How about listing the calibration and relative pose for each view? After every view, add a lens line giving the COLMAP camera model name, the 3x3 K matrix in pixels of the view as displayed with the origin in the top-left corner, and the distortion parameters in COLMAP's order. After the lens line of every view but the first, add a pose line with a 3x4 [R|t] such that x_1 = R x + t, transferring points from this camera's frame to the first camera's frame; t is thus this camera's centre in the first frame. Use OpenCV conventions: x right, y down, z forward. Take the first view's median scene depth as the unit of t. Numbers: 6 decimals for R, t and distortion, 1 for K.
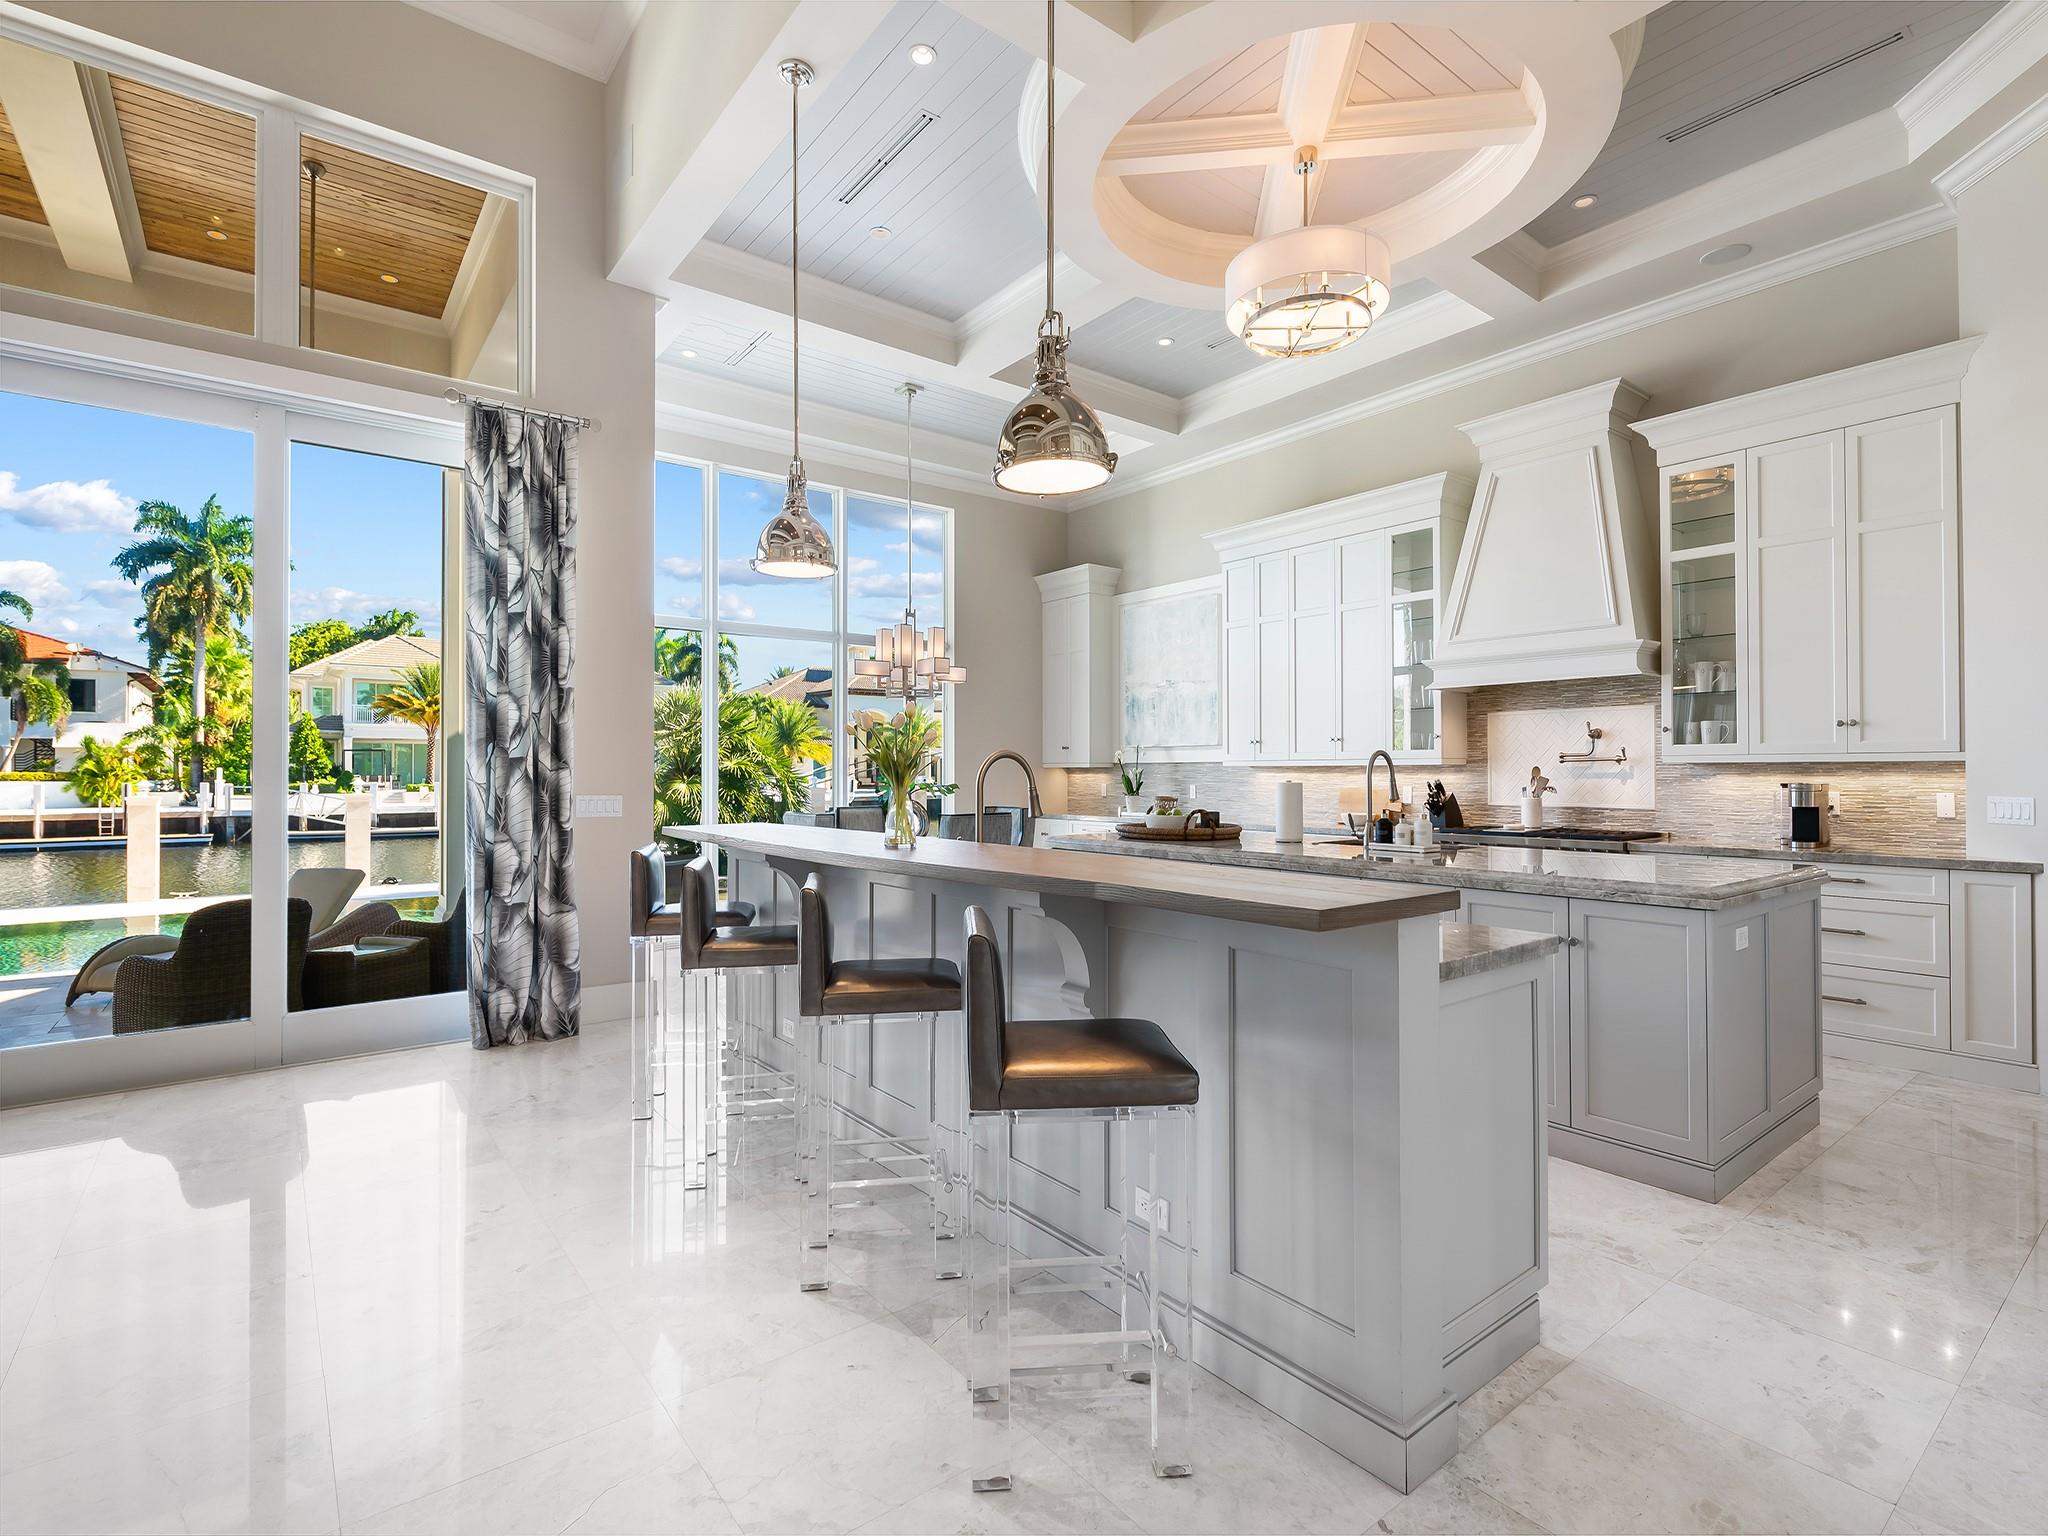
lens RADIAL K [[979.5, 0, 1024.0], [0, 979.5, 768.0], [0, 0, 1]] dist [-0.000054, 0.000653]
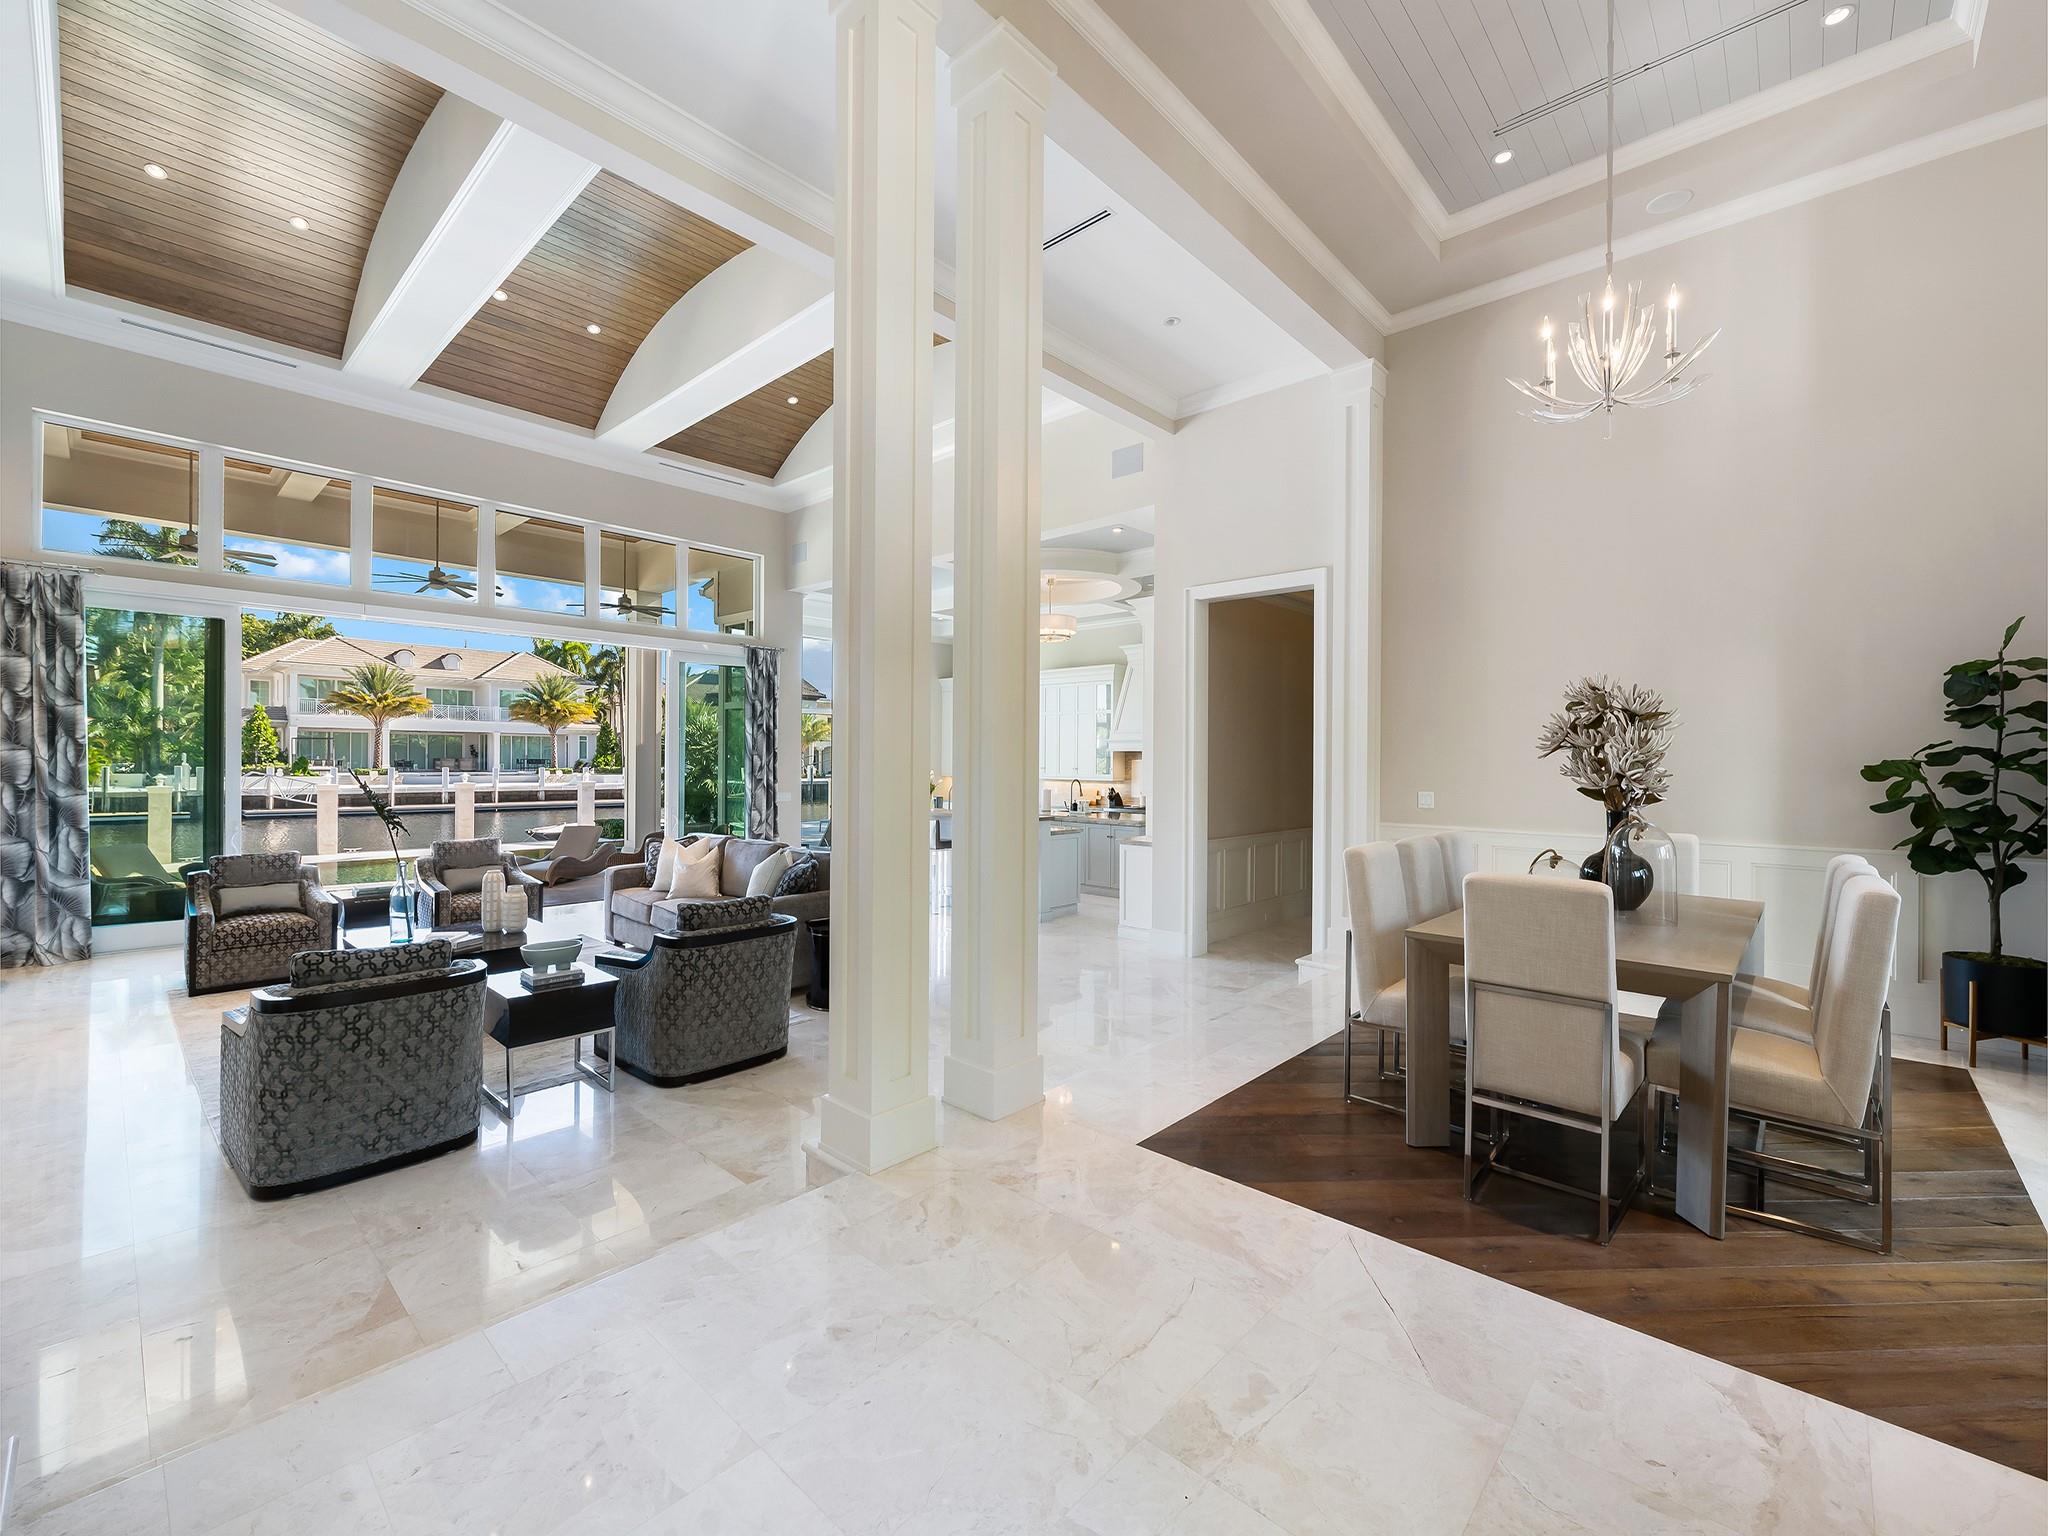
lens RADIAL K [[858.5, 0, 1024.7], [0, 858.5, 763.0], [0, 0, 1]] dist [0.006219, -0.004306]
pose [[0.986825, 0.011728, 0.161363, -0.138079], [-0.012945, 0.999895, 0.006495, -0.057411], [-0.161270, -0.008498, 0.986874, -1.060763]]
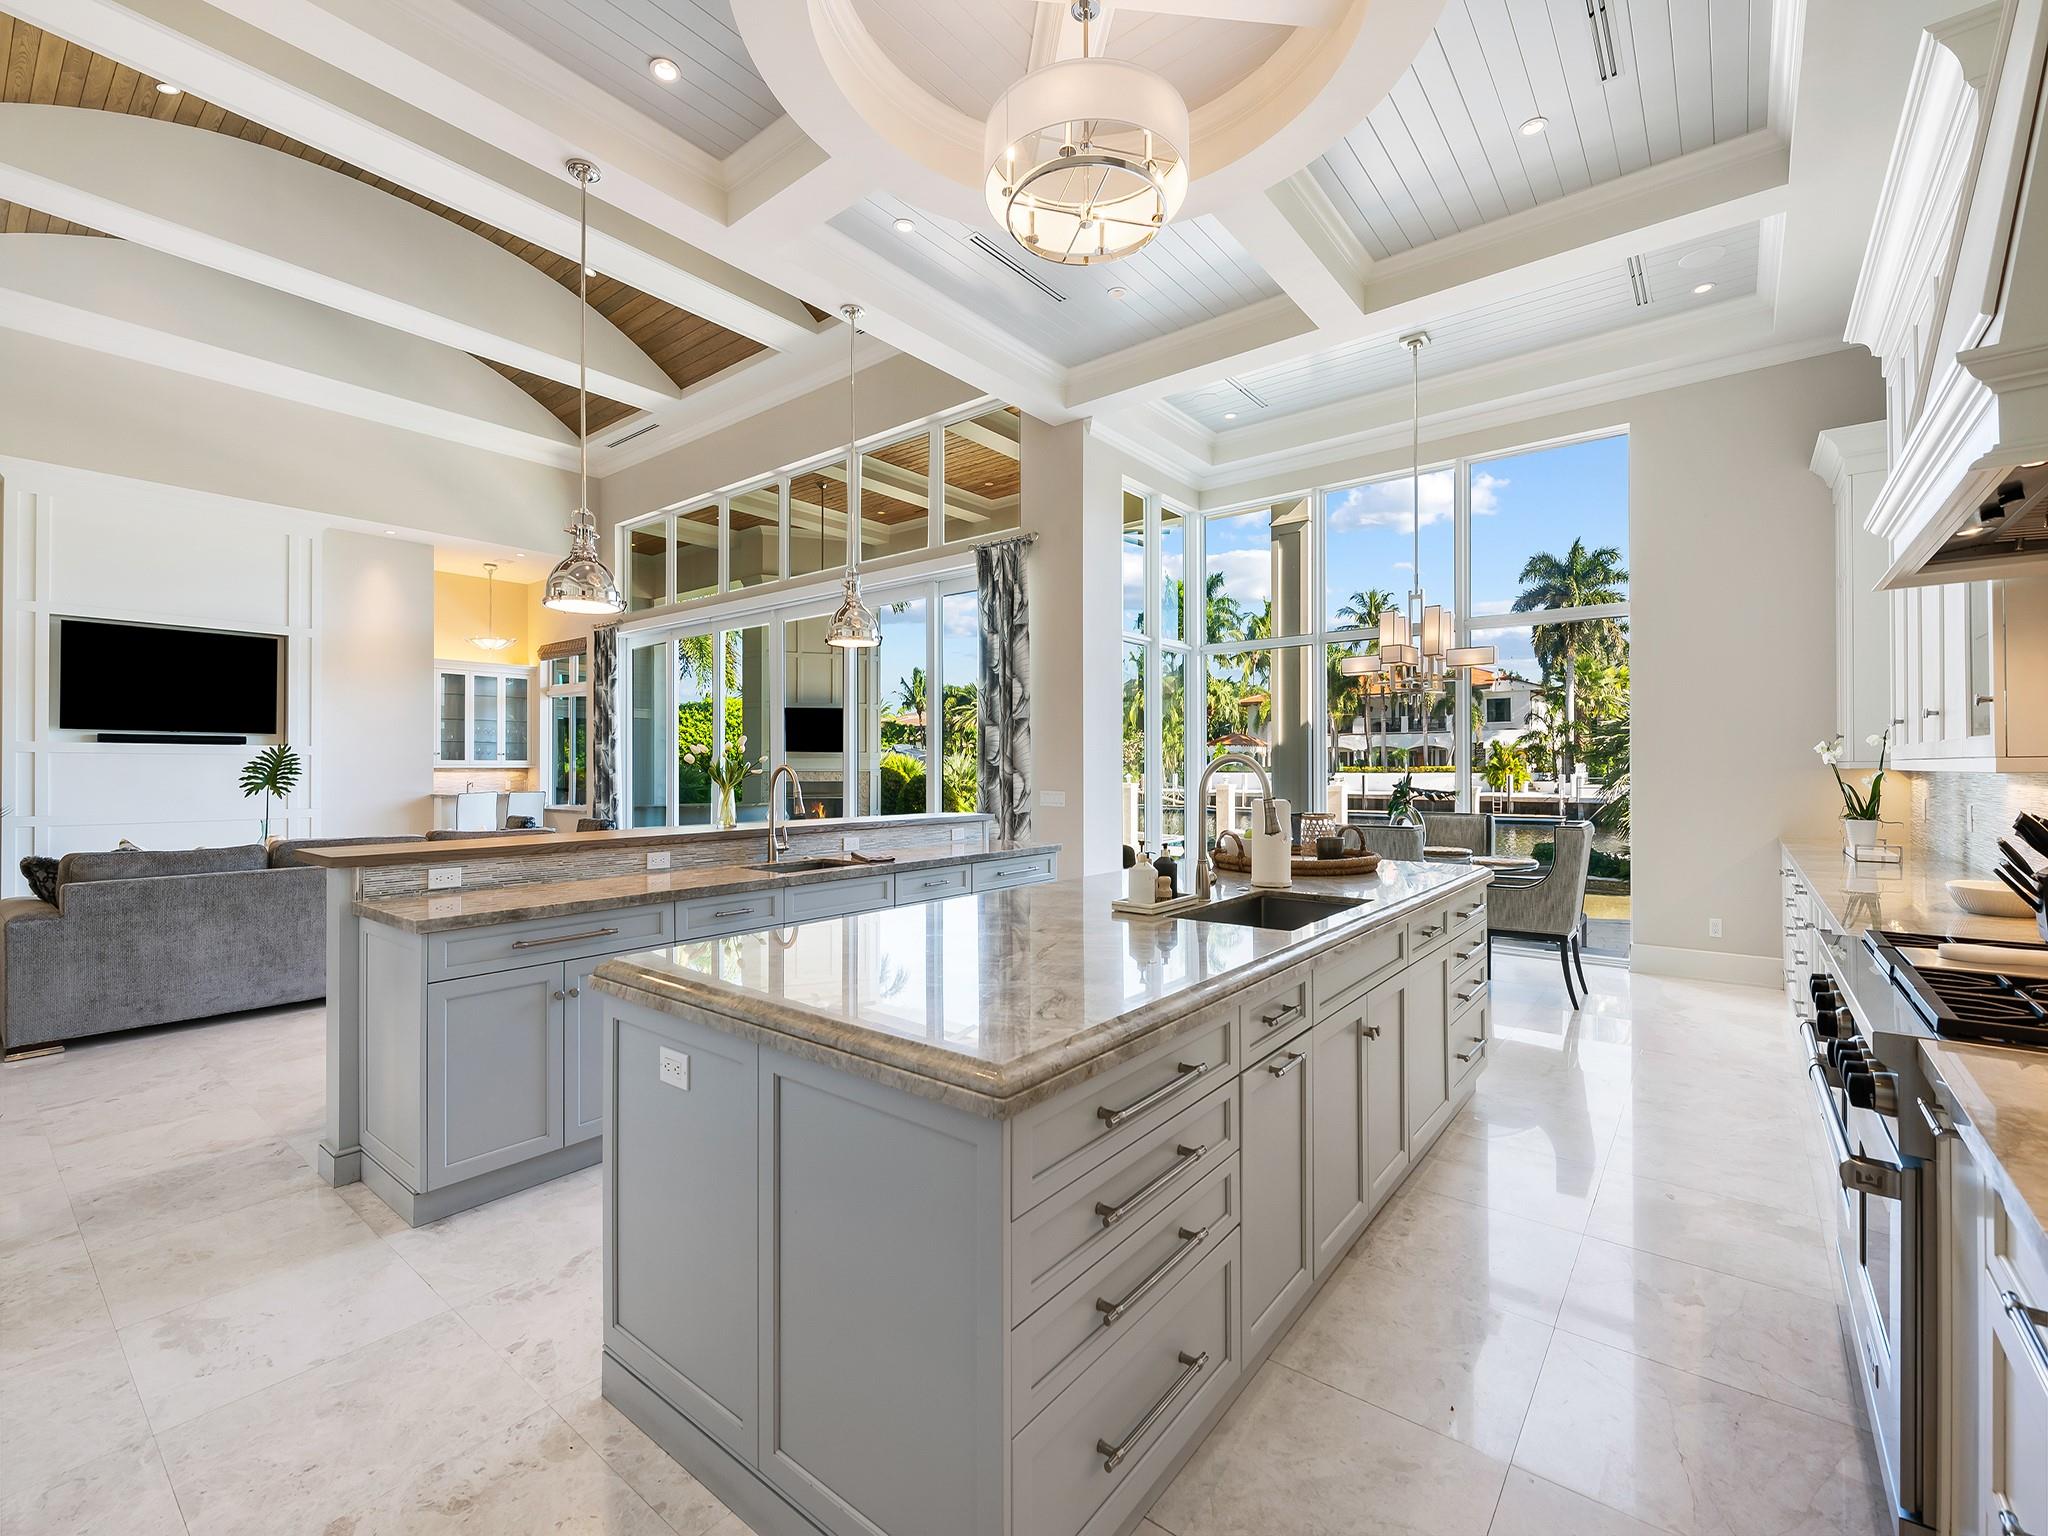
lens RADIAL K [[885.1, 0, 1024.0], [0, 885.1, 768.0], [0, 0, 1]] dist [0.003244, -0.001037]
pose [[0.233468, 0.001520, -0.972363, 0.648338], [0.006114, 0.999977, 0.003031, -0.008128], [0.972345, -0.006653, 0.233453, 0.528888]]
